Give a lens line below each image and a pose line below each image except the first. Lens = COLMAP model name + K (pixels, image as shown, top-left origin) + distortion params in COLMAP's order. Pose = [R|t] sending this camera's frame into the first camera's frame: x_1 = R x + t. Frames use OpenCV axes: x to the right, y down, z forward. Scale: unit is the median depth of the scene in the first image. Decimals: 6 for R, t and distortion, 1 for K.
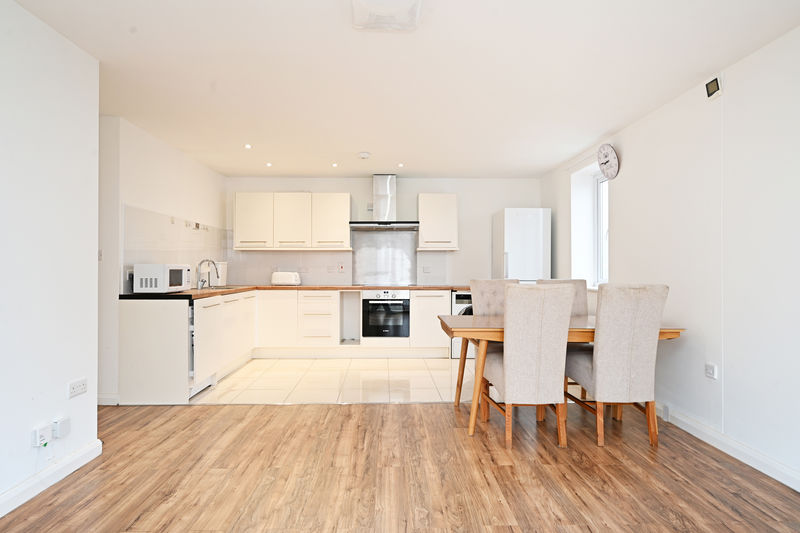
lens RADIAL K [[448.6, 0, 398.2], [0, 448.6, 267.3], [0, 0, 1]] dist [-0.007654, 0.001806]
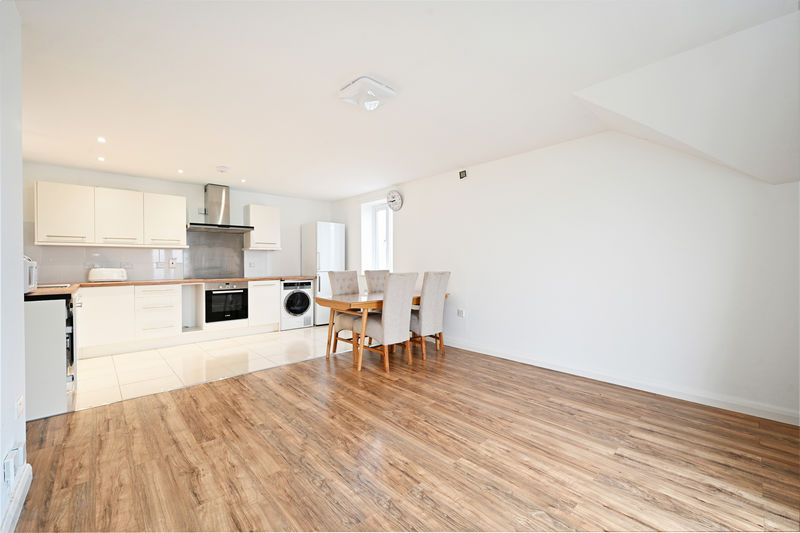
lens RADIAL K [[332.3, 0, 398.5], [0, 332.3, 264.8], [0, 0, 1]] dist [-0.002629, -0.000573]
pose [[0.754266, -0.008479, 0.656514, -0.402802], [0.003298, 0.999953, 0.009125, -0.002889], [-0.656560, -0.004718, 0.754259, 0.034905]]
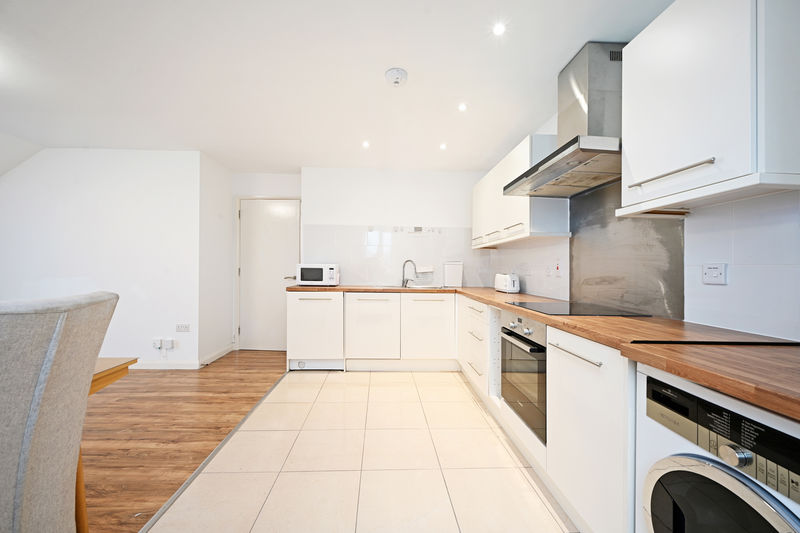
lens RADIAL K [[313.8, 0, 393.1], [0, 313.8, 266.6], [0, 0, 1]] dist [-0.001361, -0.000636]
pose [[0.010436, -0.006287, -0.999926, 0.449702], [-0.006866, 0.999956, -0.006358, 0.004542], [0.999922, 0.006932, 0.010393, 1.305453]]
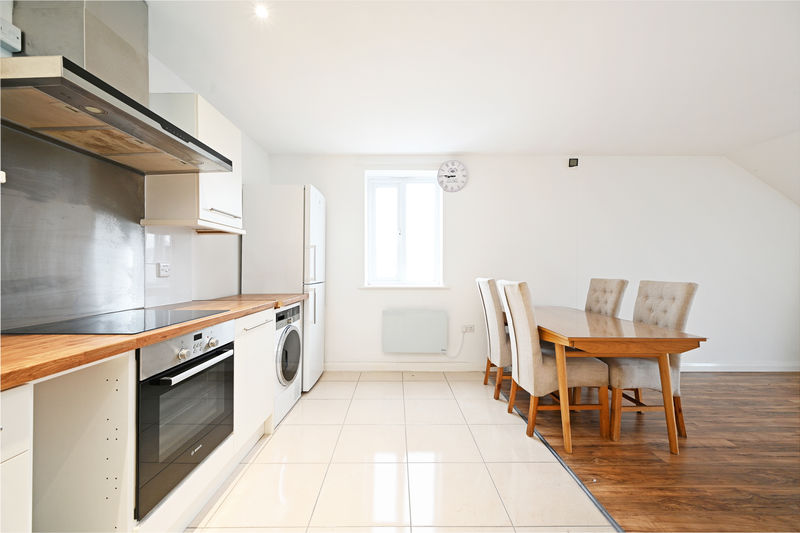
lens RADIAL K [[313.8, 0, 398.4], [0, 313.8, 266.2], [0, 0, 1]] dist [-0.001361, -0.000636]
pose [[0.024229, 0.004207, 0.999698, -0.398558], [-0.004718, 0.999980, -0.004093, 0.002644], [-0.999695, -0.004618, 0.024249, 1.272468]]
